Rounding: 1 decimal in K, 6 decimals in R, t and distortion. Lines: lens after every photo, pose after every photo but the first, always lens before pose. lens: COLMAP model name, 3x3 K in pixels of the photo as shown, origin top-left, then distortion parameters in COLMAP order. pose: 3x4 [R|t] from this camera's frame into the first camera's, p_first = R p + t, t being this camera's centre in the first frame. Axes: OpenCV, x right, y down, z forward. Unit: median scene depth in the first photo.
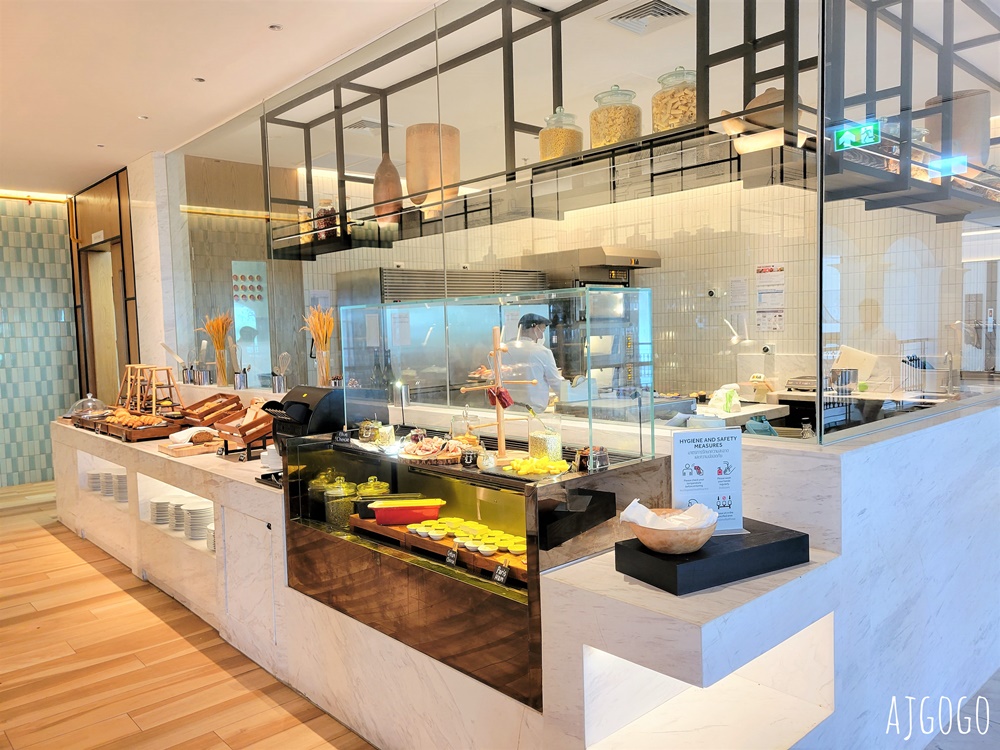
lens RADIAL K [[767.6, 0, 500.0], [0, 767.6, 375.0], [0, 0, 1]] dist [0.041501, -0.044511]
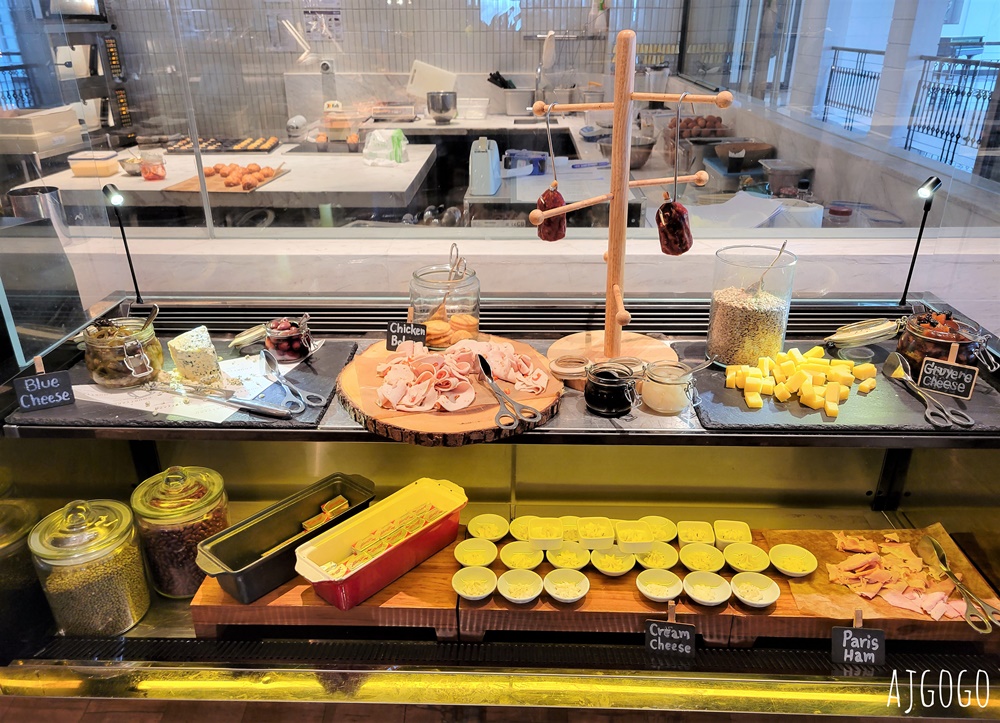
lens RADIAL K [[760.5, 0, 500.0], [0, 760.5, 361.5], [0, 0, 1]] dist [0.071132, -0.064681]
pose [[0.697261, -0.270838, 0.663682, -0.144336], [0.033949, 0.937311, 0.346836, -0.019878], [-0.716013, -0.219304, 0.662745, 0.328443]]
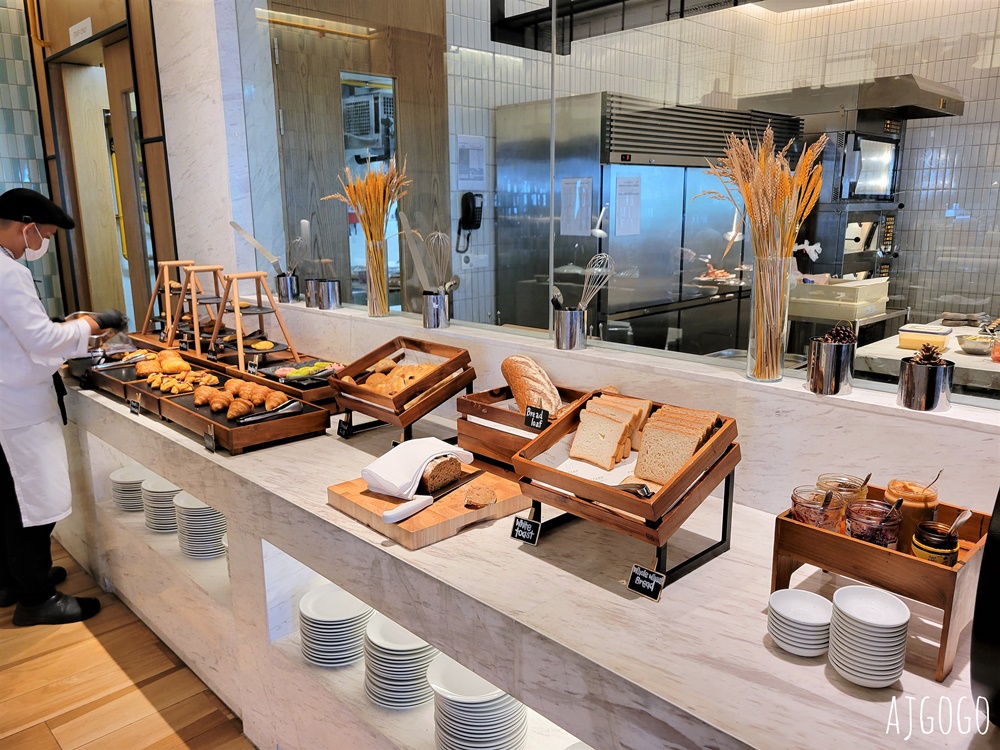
lens RADIAL K [[767.6, 0, 500.0], [0, 767.6, 375.0], [0, 0, 1]] dist [0.041501, -0.044511]
pose [[0.999086, 0.012146, 0.040994, -0.249098], [-0.018177, 0.988501, 0.150119, -0.019064], [-0.038699, -0.150727, 0.987818, 0.413571]]
